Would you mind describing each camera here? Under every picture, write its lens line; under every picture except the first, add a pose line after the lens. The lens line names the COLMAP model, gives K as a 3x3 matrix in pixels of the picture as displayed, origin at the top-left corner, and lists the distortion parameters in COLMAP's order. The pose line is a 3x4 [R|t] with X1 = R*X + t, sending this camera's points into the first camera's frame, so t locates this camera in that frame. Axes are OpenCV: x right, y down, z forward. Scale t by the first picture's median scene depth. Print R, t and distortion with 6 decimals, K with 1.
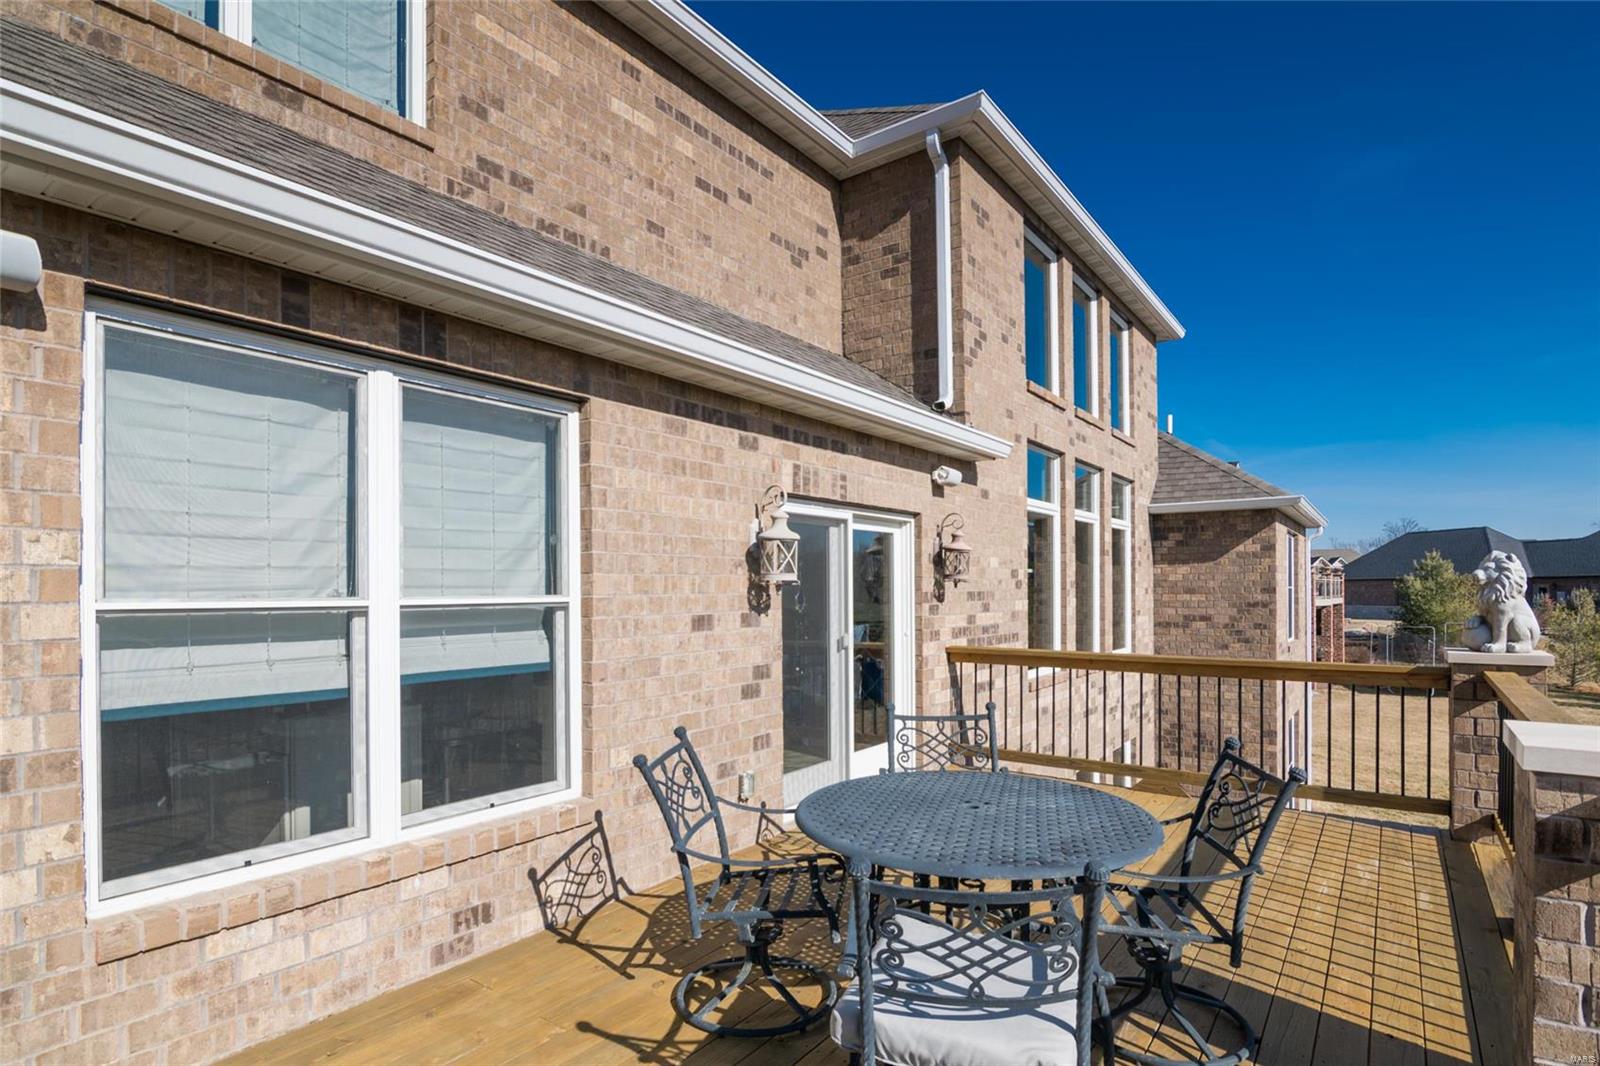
lens RADIAL K [[817.0, 0, 800.2], [0, 817.0, 590.3], [0, 0, 1]] dist [-0.001349, -0.000332]
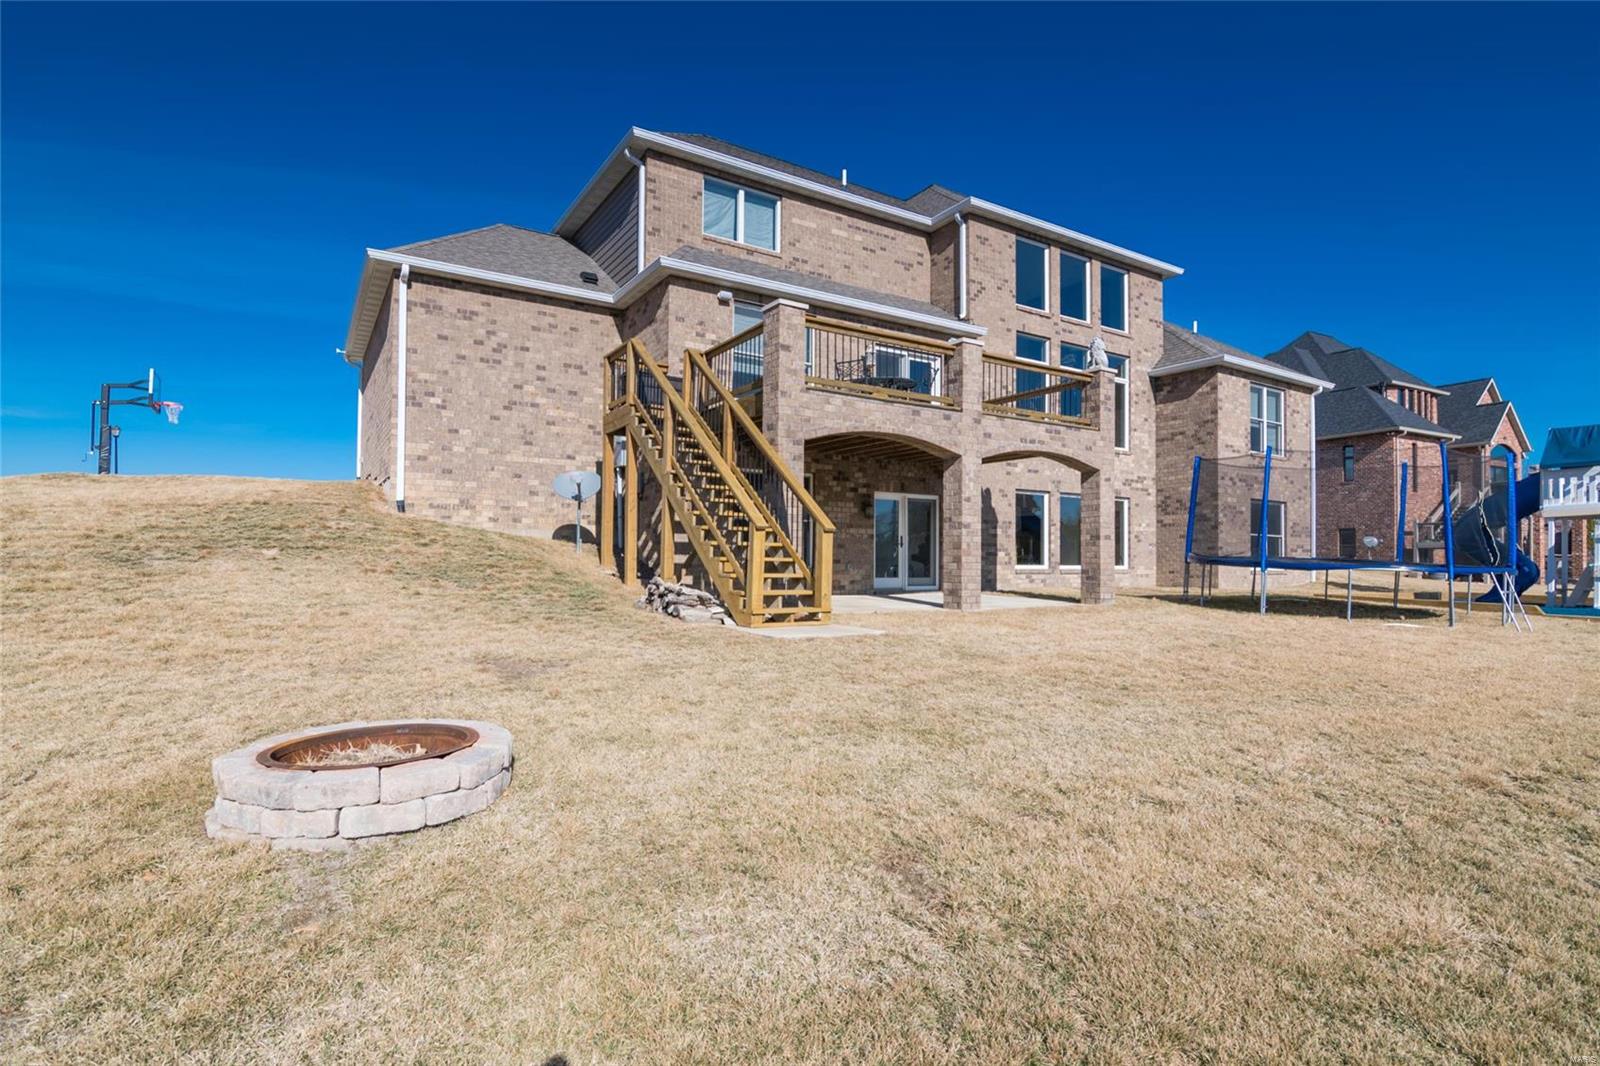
lens RADIAL K [[773.3, 0, 795.7], [0, 773.3, 551.7], [0, 0, 1]] dist [0.001058, 0.000228]
pose [[0.928948, 0.004974, -0.370176, 0.585827], [-0.009502, 0.999901, -0.010409, 0.532925], [0.370088, 0.013187, 0.928903, -1.421105]]
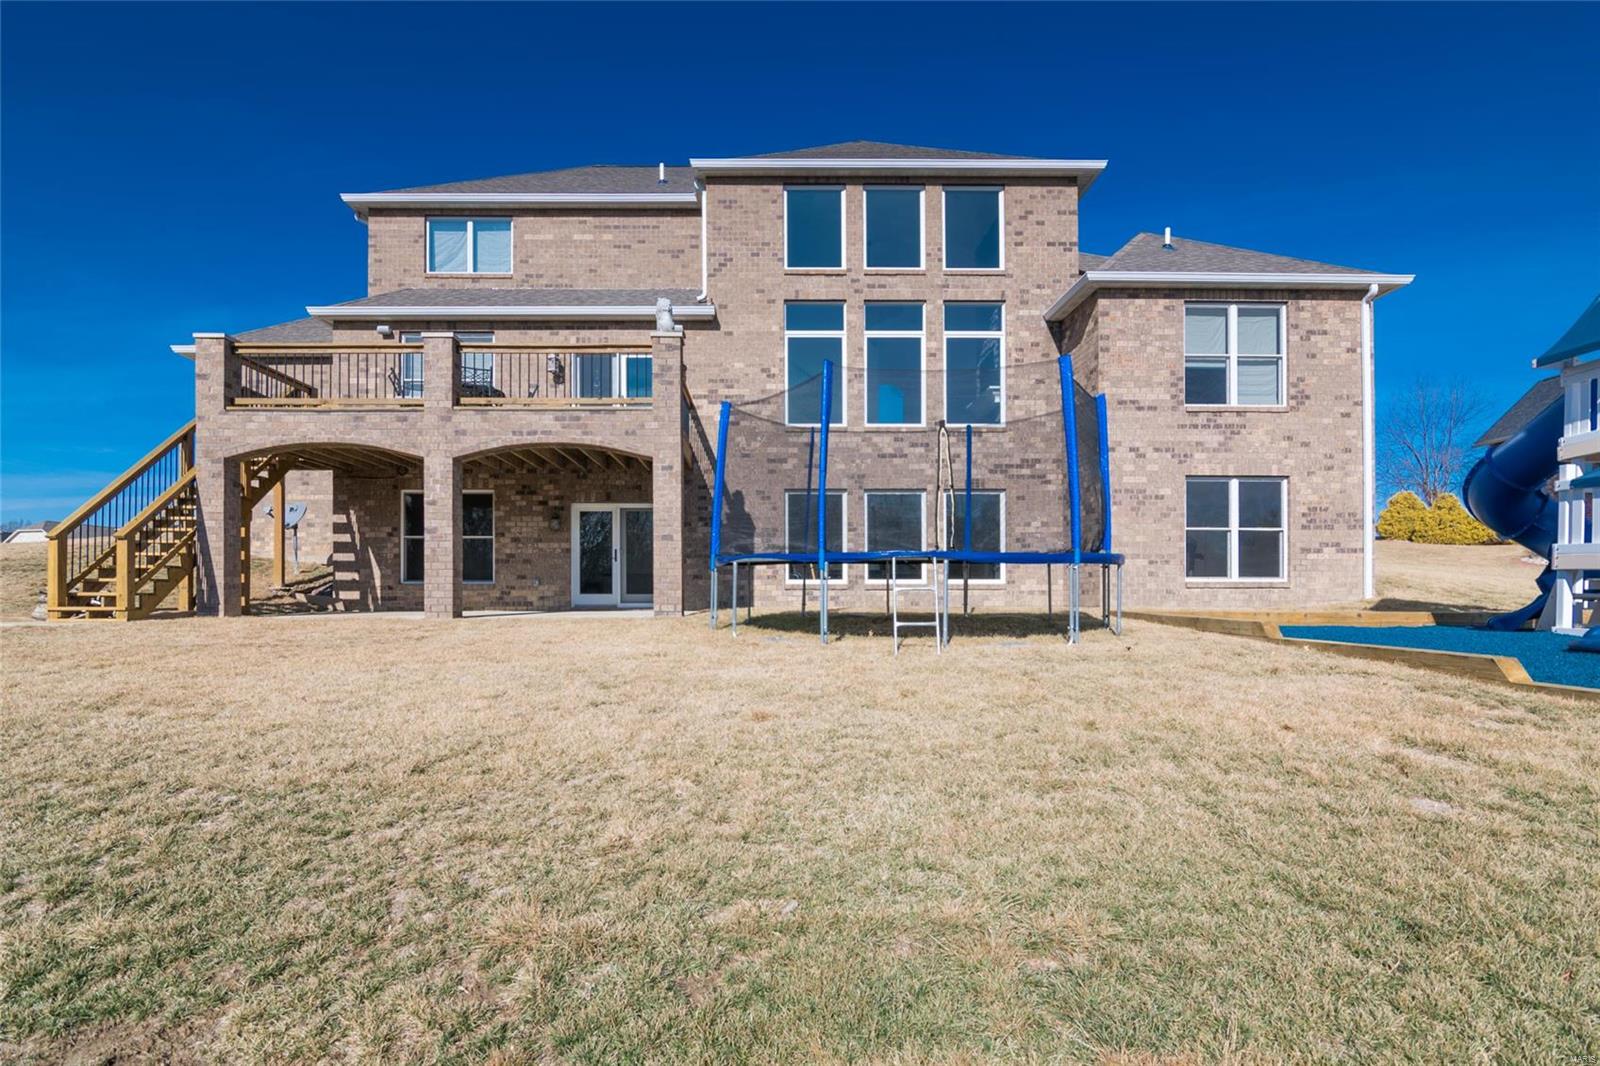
lens RADIAL K [[801.5, 0, 795.6], [0, 801.5, 605.1], [0, 0, 1]] dist [-0.002344, -0.000113]
pose [[0.610443, 0.004054, -0.792050, 2.061595], [0.001583, 0.999979, 0.006338, 0.599381], [0.792058, -0.005122, 0.610424, -0.151926]]
